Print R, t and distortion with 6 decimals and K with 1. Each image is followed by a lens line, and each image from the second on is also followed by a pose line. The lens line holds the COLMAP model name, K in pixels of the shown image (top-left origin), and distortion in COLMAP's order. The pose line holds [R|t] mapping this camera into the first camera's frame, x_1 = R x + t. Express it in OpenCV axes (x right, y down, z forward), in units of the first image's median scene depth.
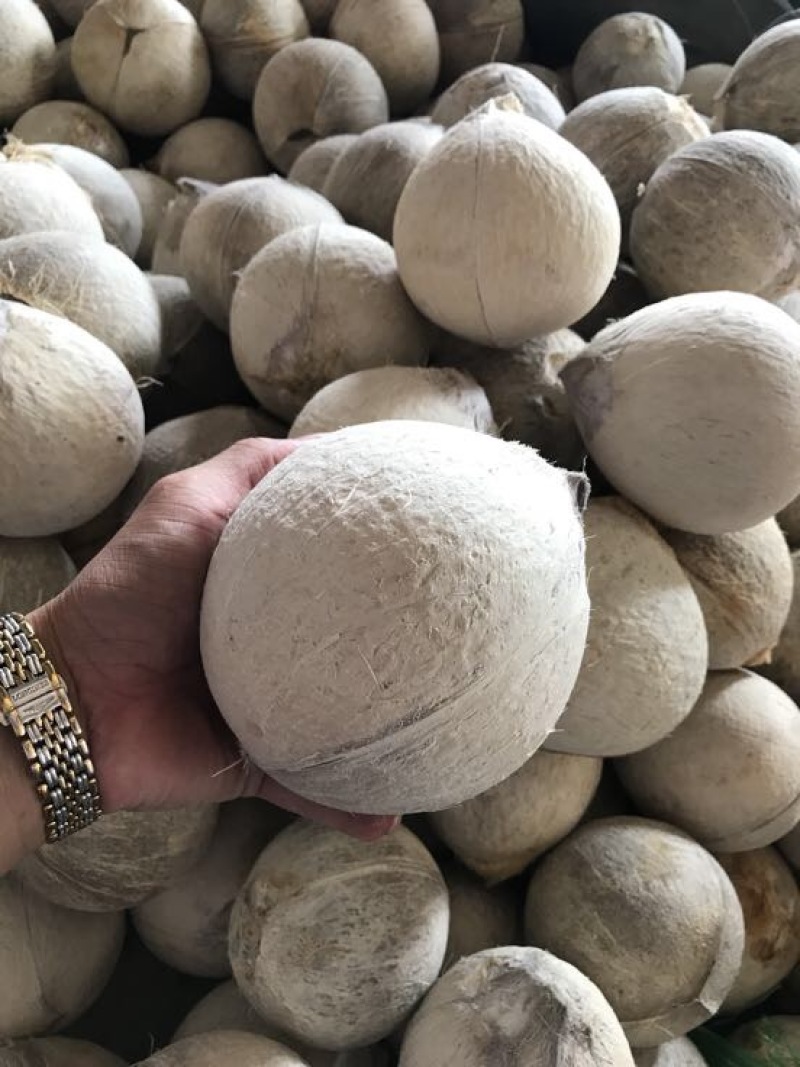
lens RADIAL K [[864.5, 0, 404.0], [0, 864.5, 549.3], [0, 0, 1]] dist [0.084255, -0.255621]
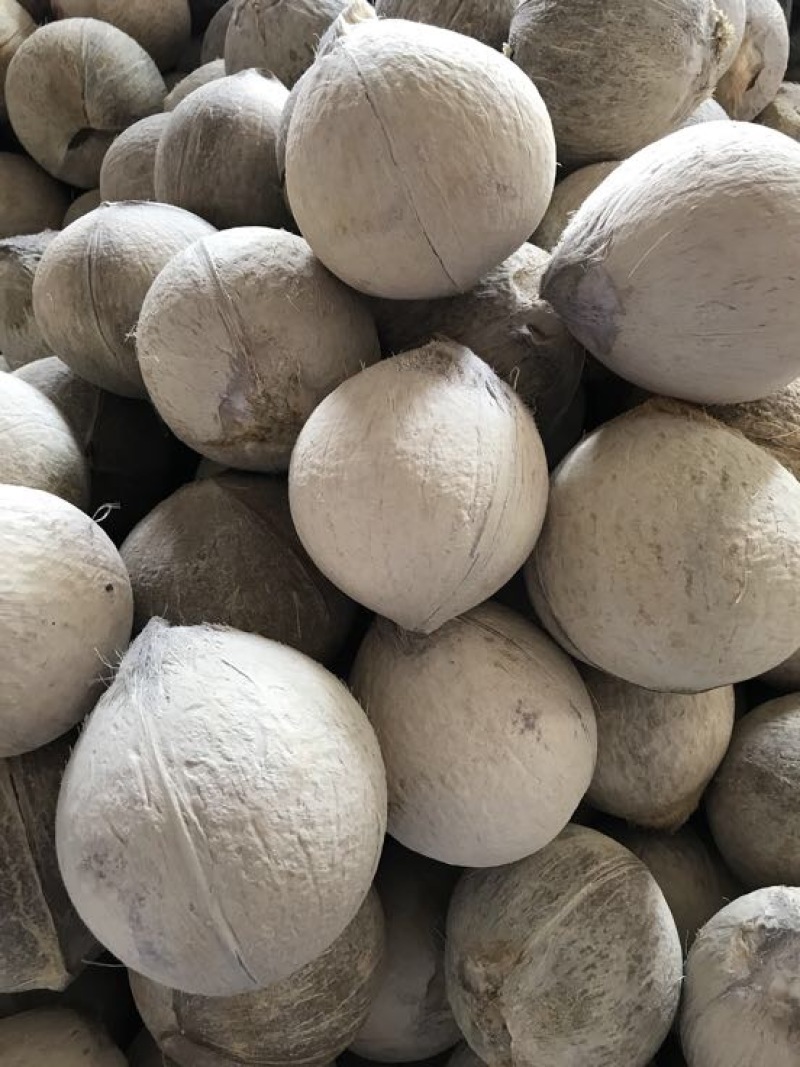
lens RADIAL K [[855.8, 0, 400.0], [0, 855.8, 533.5], [0, 0, 1]] dist [0.000018, 0.010347]
pose [[0.903721, -0.422770, 0.067488, -0.106461], [0.415408, 0.904050, 0.100646, -0.135970], [-0.103563, -0.062921, 0.992631, 0.166744]]
